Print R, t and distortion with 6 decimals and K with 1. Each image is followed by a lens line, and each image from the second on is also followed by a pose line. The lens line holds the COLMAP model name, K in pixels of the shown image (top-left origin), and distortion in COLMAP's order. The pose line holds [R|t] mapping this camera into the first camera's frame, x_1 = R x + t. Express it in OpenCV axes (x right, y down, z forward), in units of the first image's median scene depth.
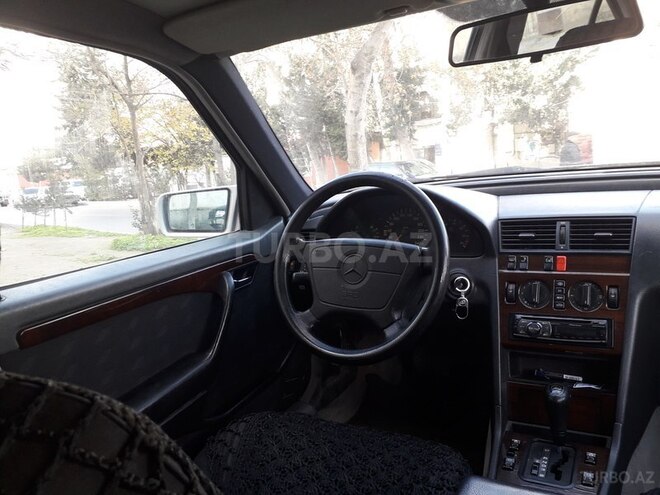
lens RADIAL K [[535.4, 0, 330.4], [0, 535.4, 247.5], [0, 0, 1]] dist [0.027382, -0.020817]
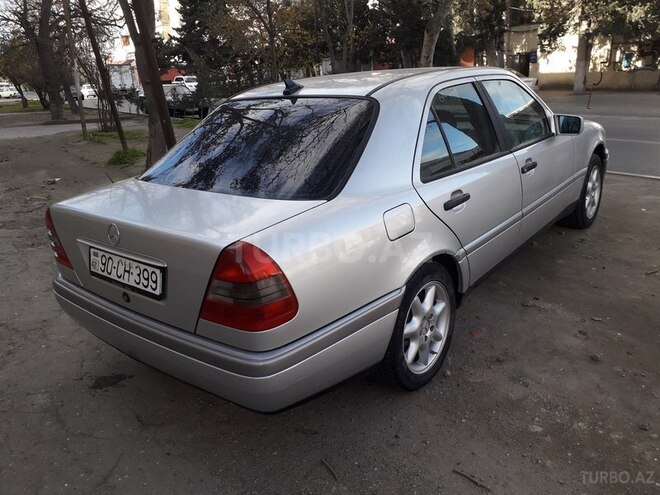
lens RADIAL K [[535.4, 0, 329.5], [0, 535.4, 248.5], [0, 0, 1]] dist [0.027382, -0.020817]
pose [[0.985224, 0.081747, -0.150504, 0.008256], [-0.053675, 0.981846, 0.181926, 0.007555], [0.162643, -0.171160, 0.971726, -0.133418]]
